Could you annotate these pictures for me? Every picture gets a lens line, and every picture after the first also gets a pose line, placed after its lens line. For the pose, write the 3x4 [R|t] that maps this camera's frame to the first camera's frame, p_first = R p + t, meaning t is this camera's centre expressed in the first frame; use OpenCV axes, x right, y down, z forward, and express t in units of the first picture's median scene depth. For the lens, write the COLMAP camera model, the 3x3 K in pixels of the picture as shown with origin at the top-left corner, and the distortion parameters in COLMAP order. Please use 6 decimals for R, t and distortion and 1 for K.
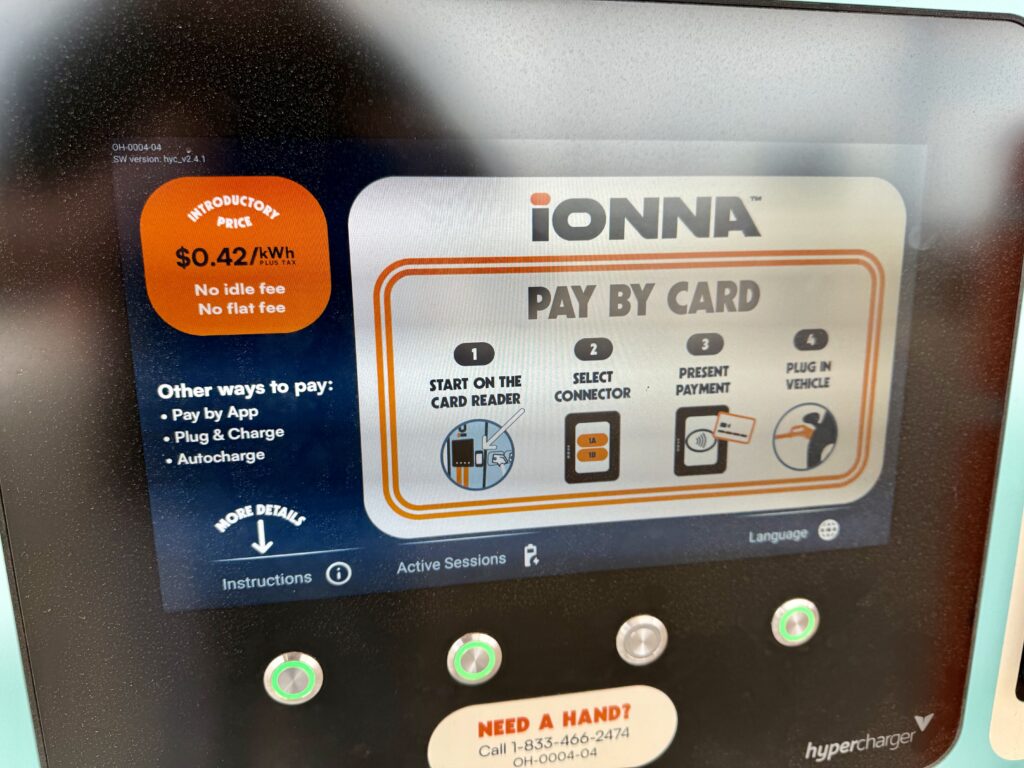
lens RADIAL K [[732.4, 0, 512.0], [0, 732.4, 384.0], [0, 0, 1]] dist [0.000057, 0.000164]
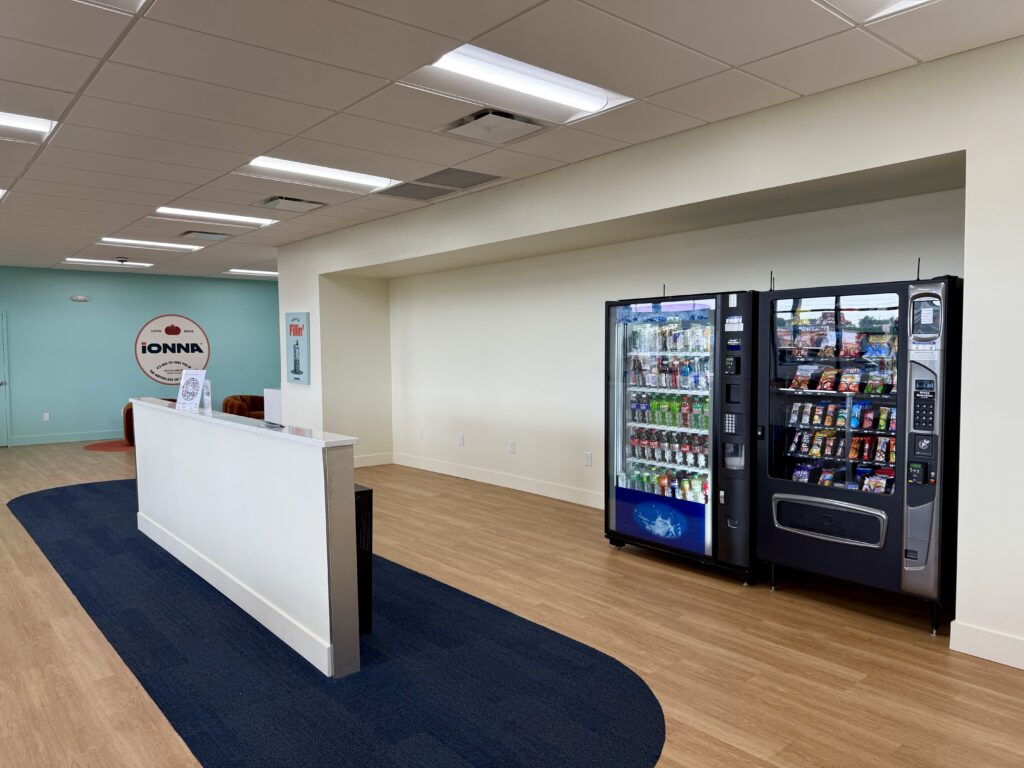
lens RADIAL K [[732.4, 0, 512.0], [0, 732.4, 384.0], [0, 0, 1]] dist [0.000057, 0.000164]
pose [[0.869516, -0.020079, 0.493496, -0.193970], [0.104240, 0.984127, -0.143625, 0.762285], [-0.482779, 0.176326, 0.857808, -3.416109]]
